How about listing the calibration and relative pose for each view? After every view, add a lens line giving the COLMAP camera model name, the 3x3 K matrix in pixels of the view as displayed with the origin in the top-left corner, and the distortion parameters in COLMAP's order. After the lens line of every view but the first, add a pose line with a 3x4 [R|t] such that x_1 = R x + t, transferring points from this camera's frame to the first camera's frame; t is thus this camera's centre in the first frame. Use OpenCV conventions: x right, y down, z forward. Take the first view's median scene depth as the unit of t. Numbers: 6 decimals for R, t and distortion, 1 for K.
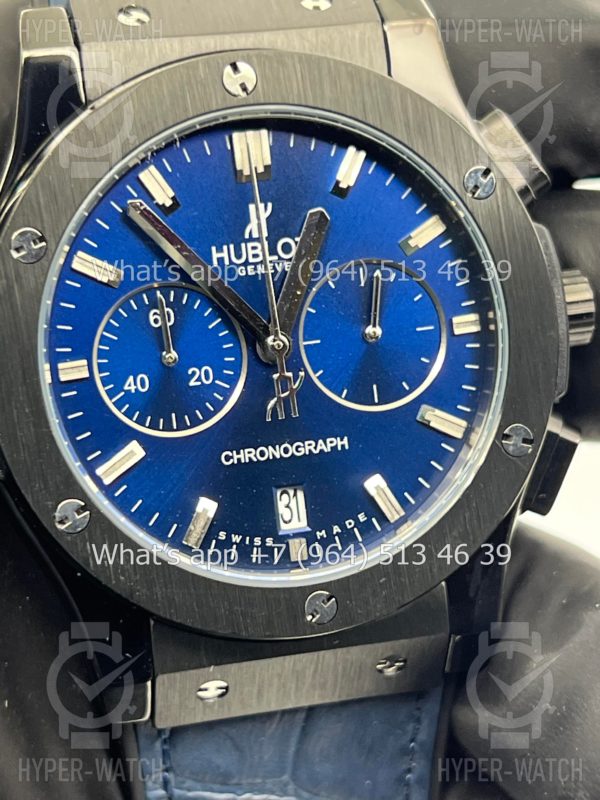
lens RADIAL K [[1900.8, 0, 300.0], [0, 1900.8, 400.0], [0, 0, 1]] dist [0.172737, 0.564360]
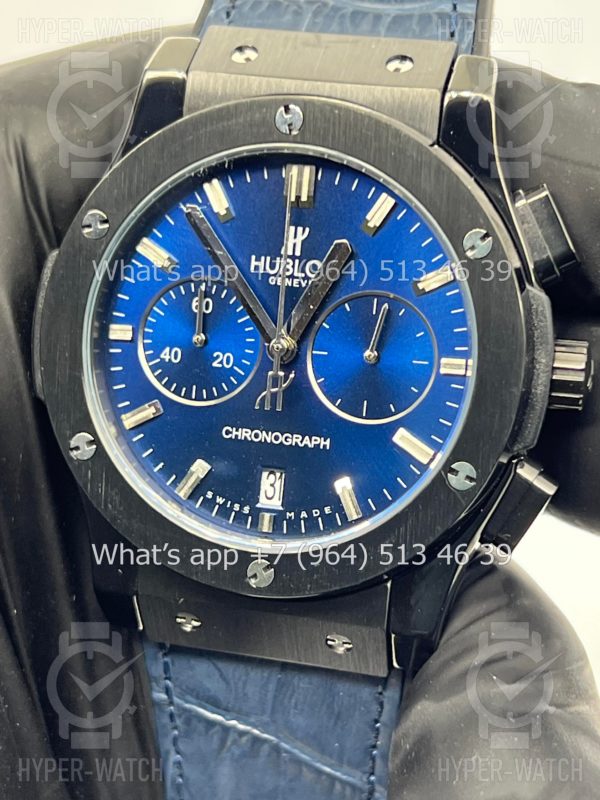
lens RADIAL K [[1900.8, 0, 300.0], [0, 1900.8, 400.0], [0, 0, 1]] dist [0.172737, 0.564360]
pose [[0.875138, 0.219969, -0.430984, 0.506487], [-0.217621, 0.974456, 0.055460, -0.064508], [0.432174, 0.045256, 0.900654, -0.048534]]
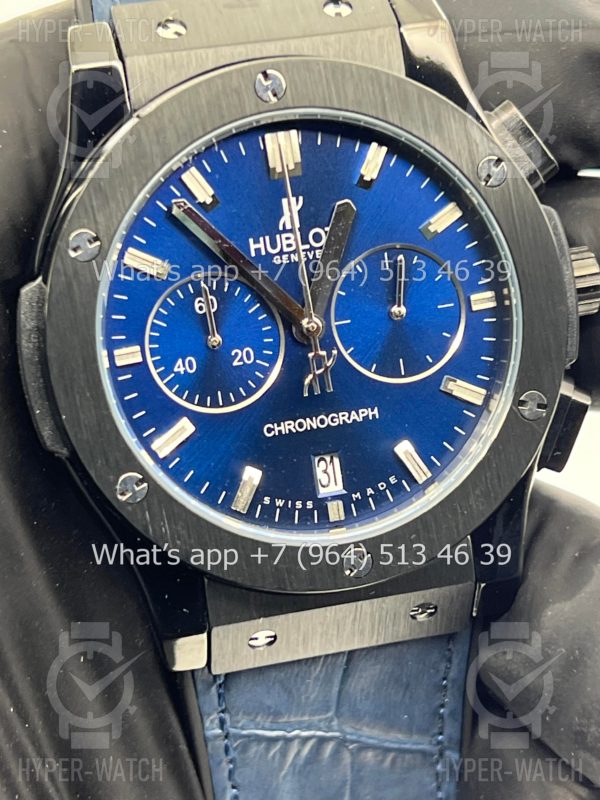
lens RADIAL K [[1900.8, 0, 300.0], [0, 1900.8, 400.0], [0, 0, 1]] dist [0.172737, 0.564360]
pose [[0.999466, -0.029628, -0.013791, -0.004656], [0.030117, 0.998872, 0.036699, -0.026830], [0.012688, -0.037094, 0.999231, -0.100075]]
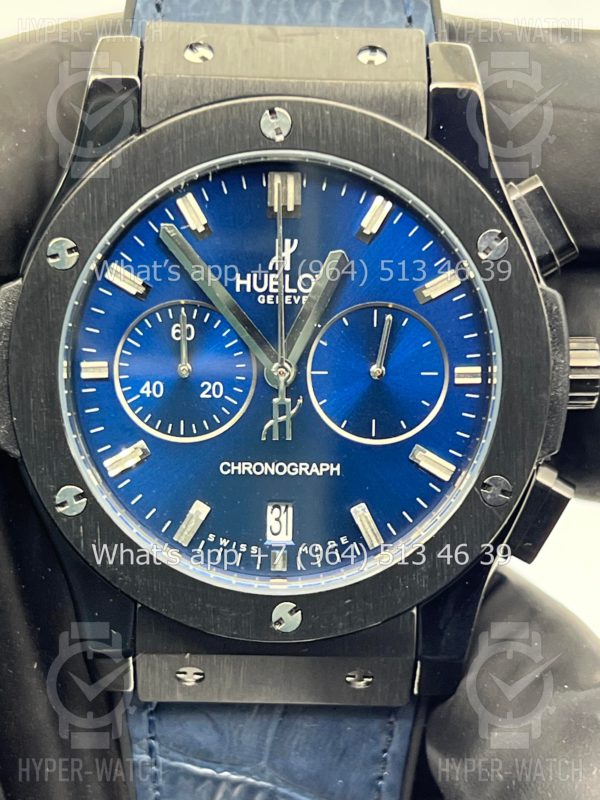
lens RADIAL K [[1900.8, 0, 300.0], [0, 1900.8, 400.0], [0, 0, 1]] dist [0.172737, 0.564360]
pose [[0.973885, 0.141275, -0.177733, 0.190648], [-0.135893, 0.989826, 0.042162, -0.059423], [0.181881, -0.016908, 0.983175, -0.060511]]
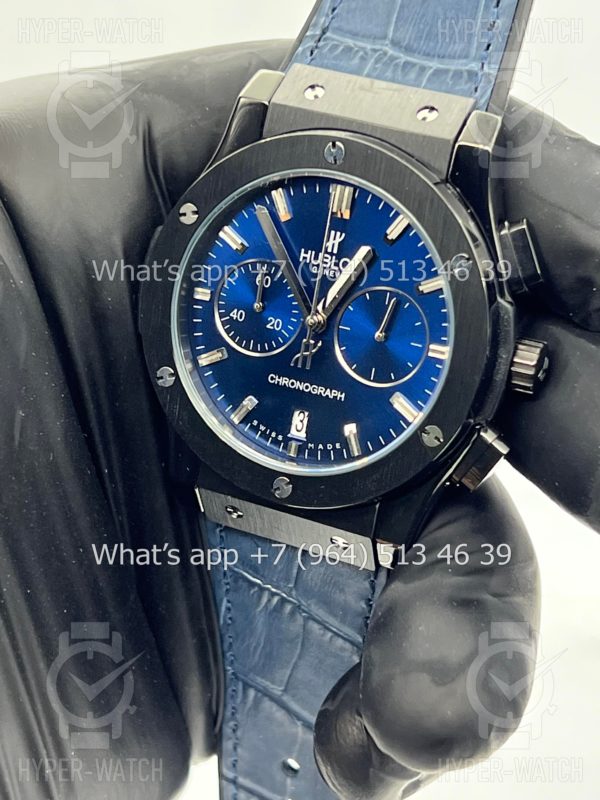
lens RADIAL K [[1900.8, 0, 300.0], [0, 1900.8, 400.0], [0, 0, 1]] dist [0.172737, 0.564360]
pose [[0.775682, 0.361308, -0.517469, 0.803001], [-0.298246, 0.932438, 0.203980, -0.281668], [0.556208, -0.003890, 0.831034, -0.301124]]
